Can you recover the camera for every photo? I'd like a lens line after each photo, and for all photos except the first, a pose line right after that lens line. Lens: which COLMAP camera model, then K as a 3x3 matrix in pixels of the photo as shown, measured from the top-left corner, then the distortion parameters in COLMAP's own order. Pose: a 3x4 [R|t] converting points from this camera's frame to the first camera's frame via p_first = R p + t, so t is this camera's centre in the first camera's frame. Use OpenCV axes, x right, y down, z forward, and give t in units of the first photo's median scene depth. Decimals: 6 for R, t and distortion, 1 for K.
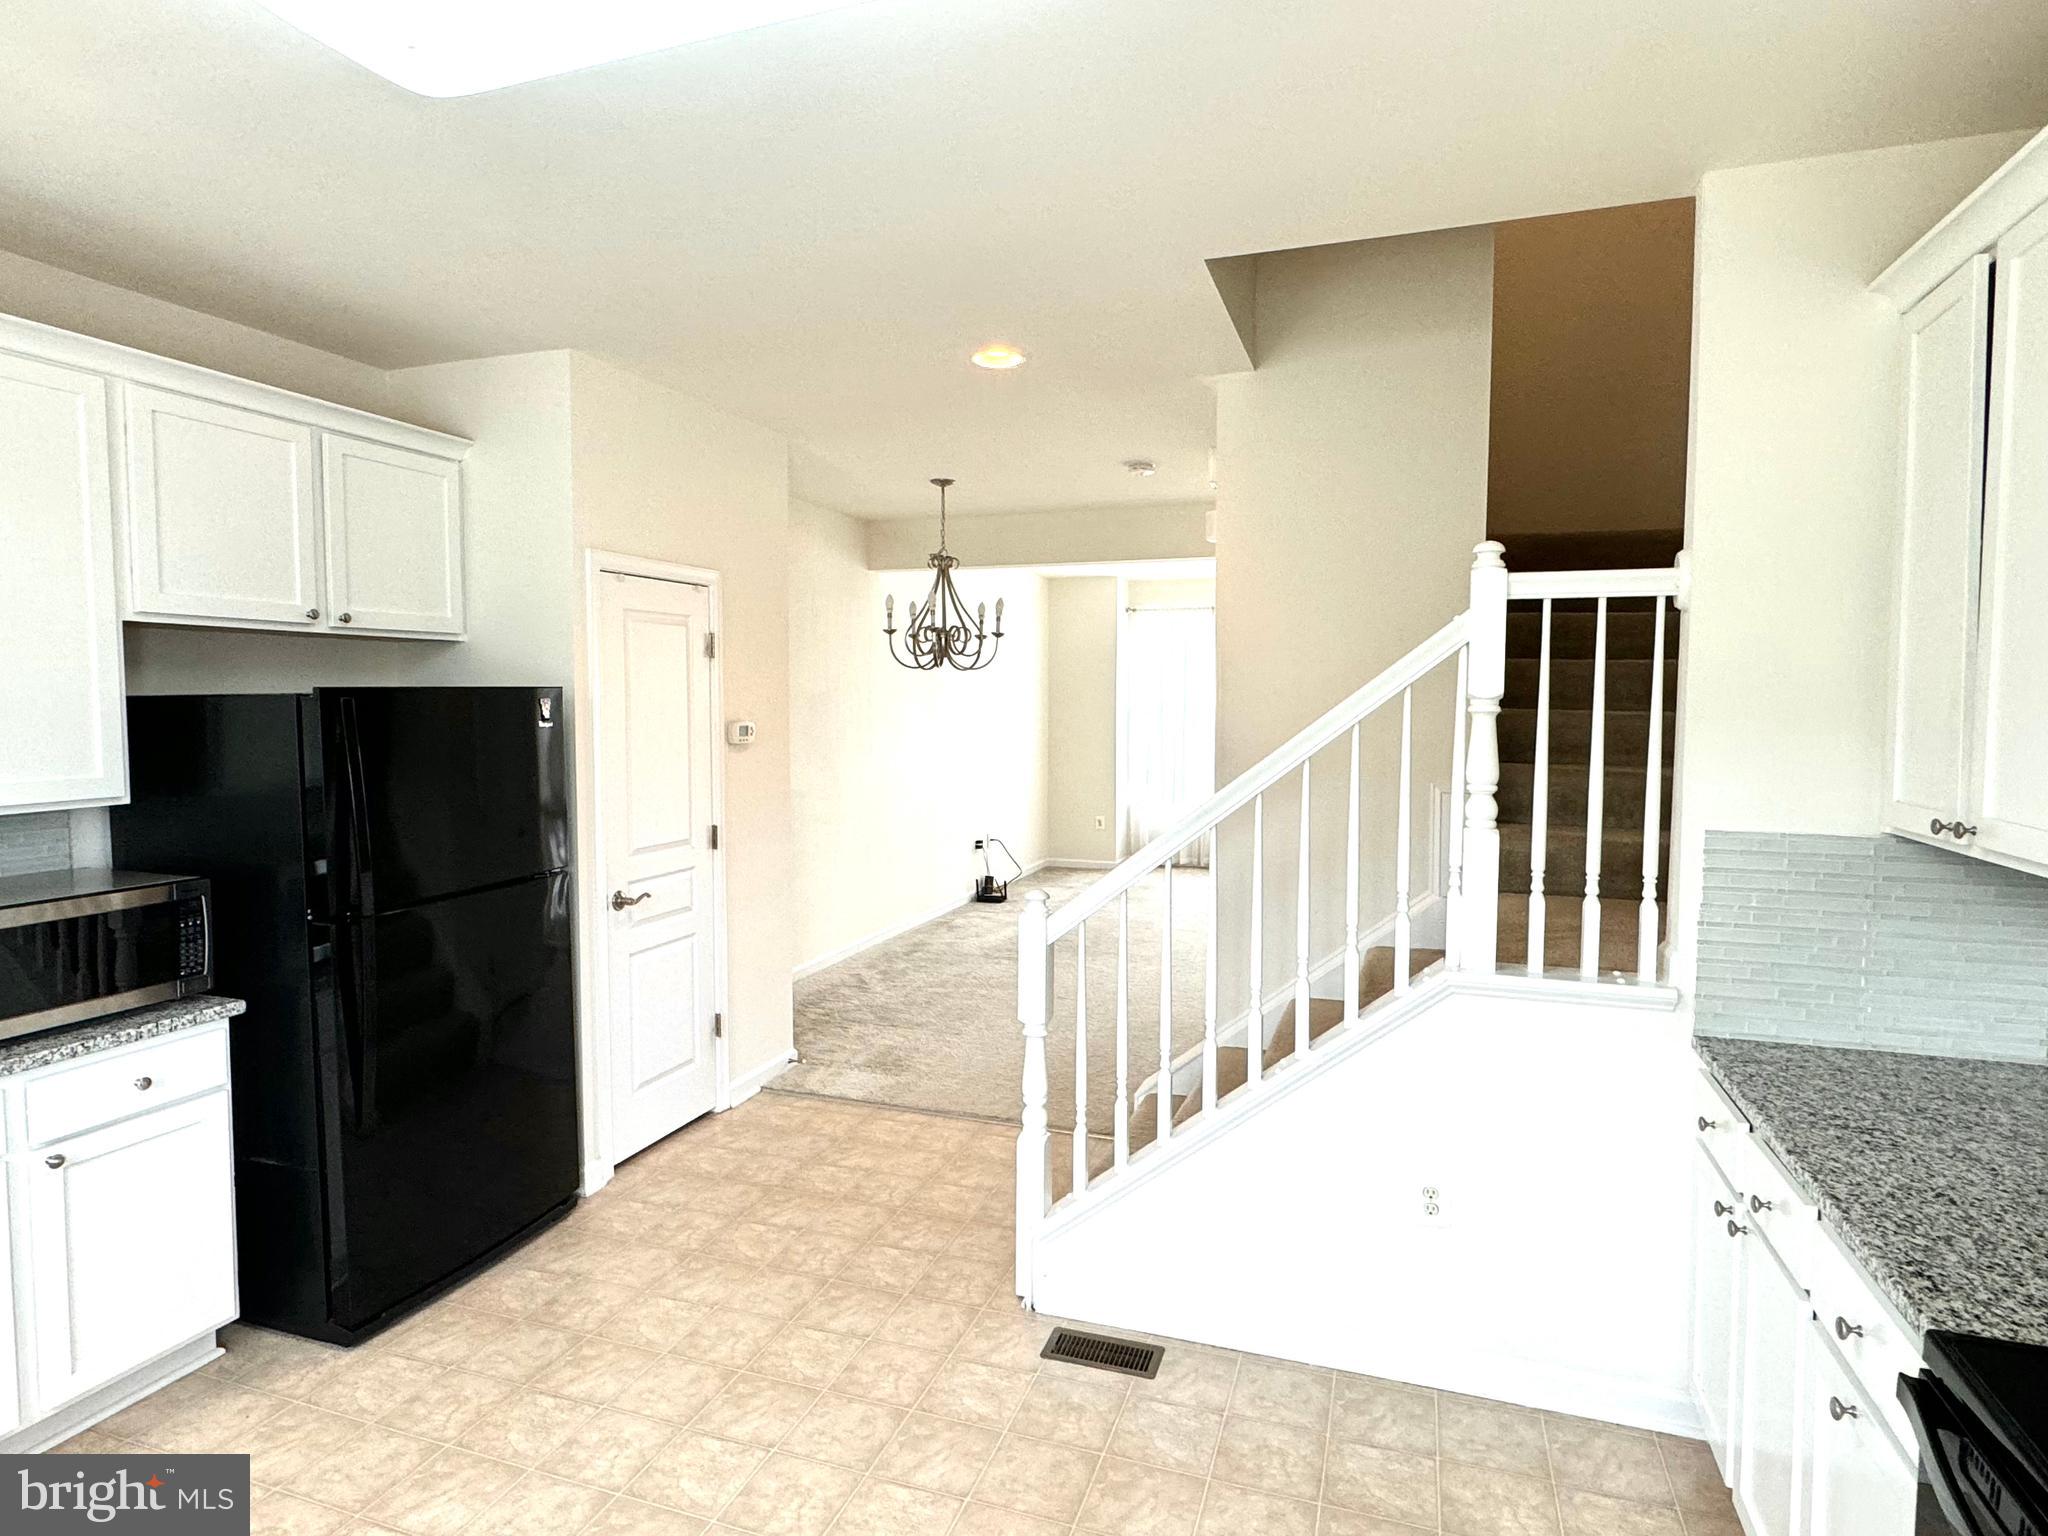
lens RADIAL K [[1115.1, 0, 1034.5], [0, 1115.1, 760.9], [0, 0, 1]] dist [-0.036071, 0.012096]
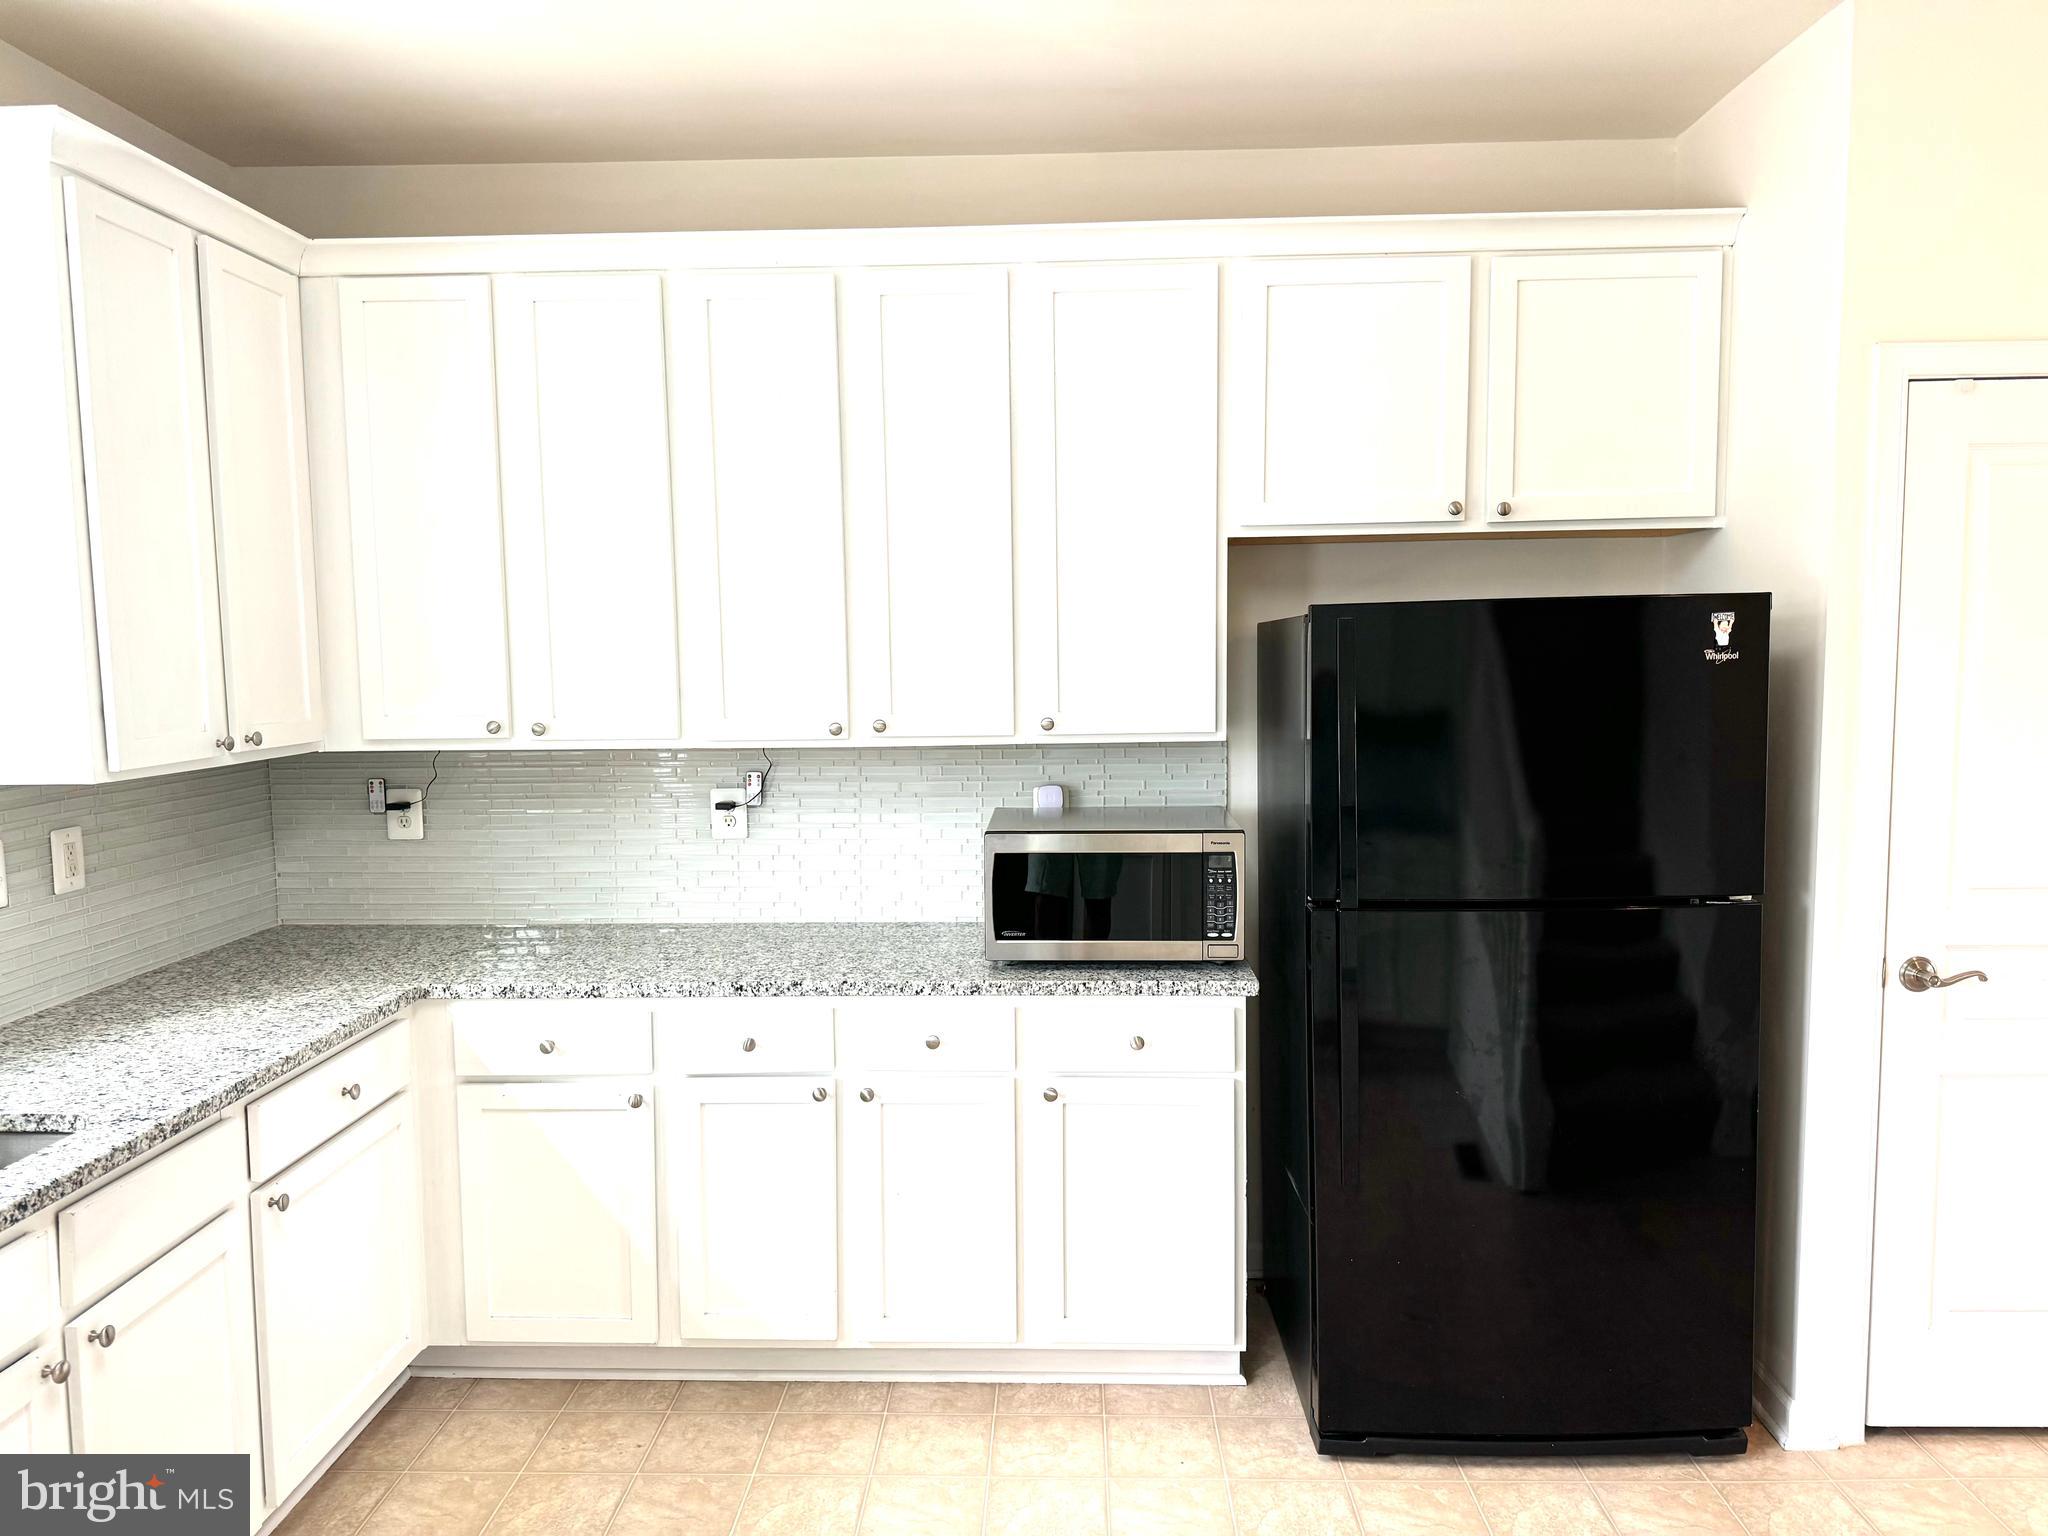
lens RADIAL K [[1435.1, 0, 1022.5], [0, 1435.1, 771.4], [0, 0, 1]] dist [0.043972, -0.057229]
pose [[0.284254, 0.082014, -0.955235, 0.228896], [-0.043204, 0.996418, 0.072694, -0.012001], [0.957775, 0.020607, 0.286779, 0.439760]]
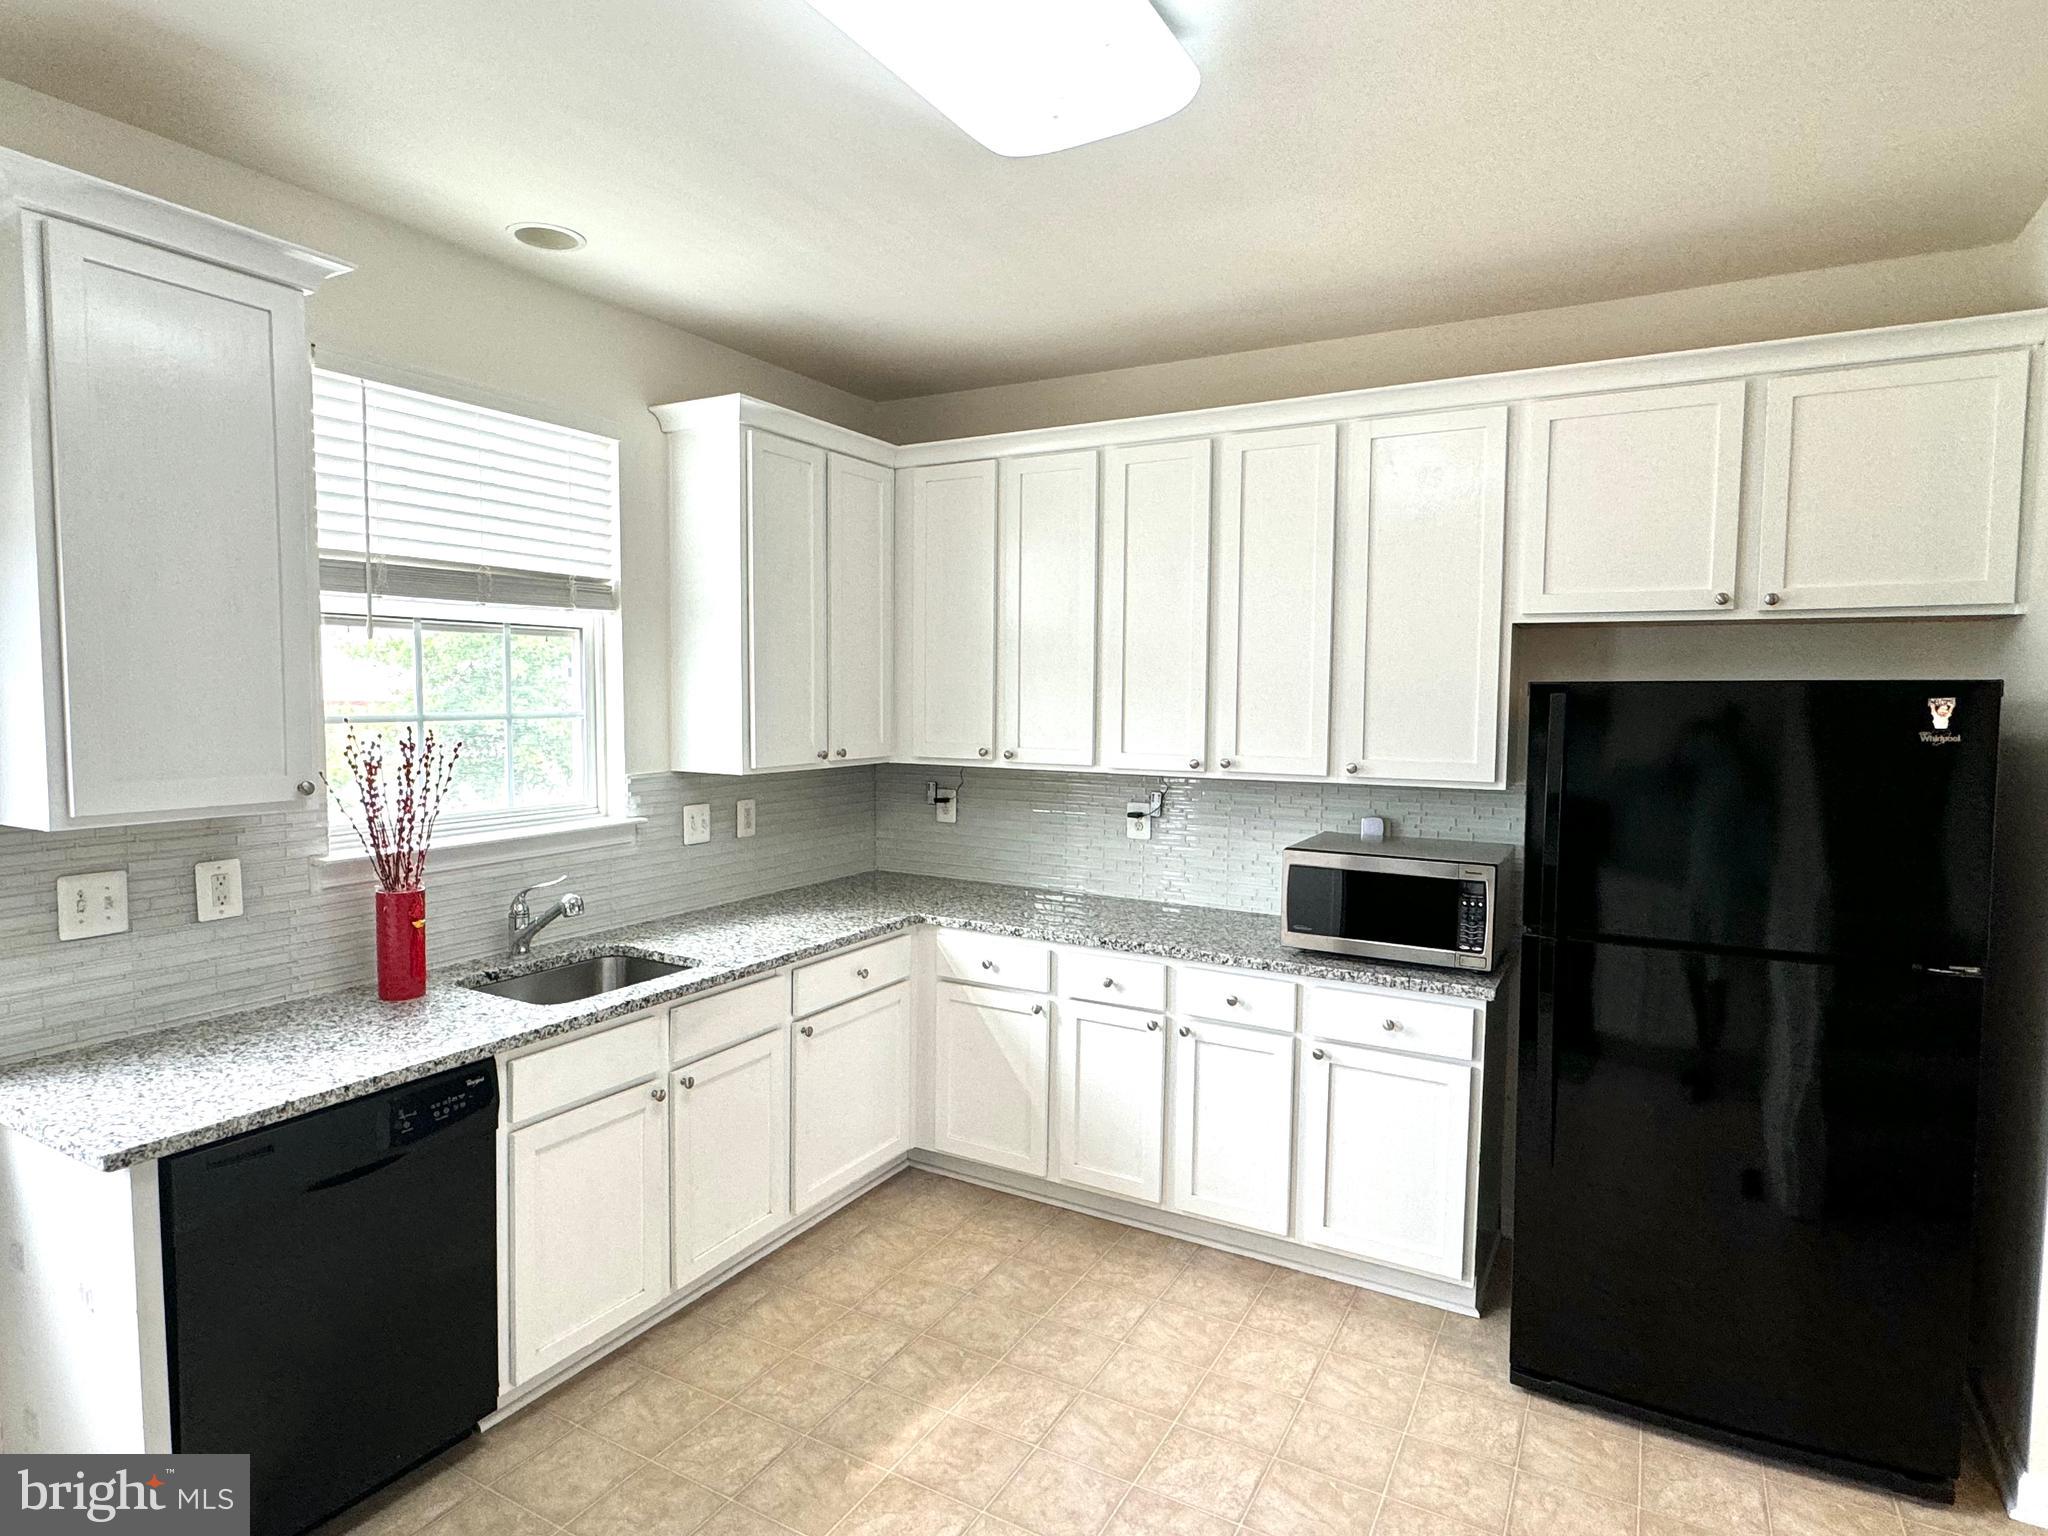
lens RADIAL K [[1115.1, 0, 1013.8], [0, 1115.1, 763.0], [0, 0, 1]] dist [-0.036071, 0.012096]
pose [[-0.202170, 0.059172, -0.977561, 0.313951], [-0.066486, 0.995041, 0.073980, -0.032727], [0.977091, 0.079951, -0.197233, 0.647953]]
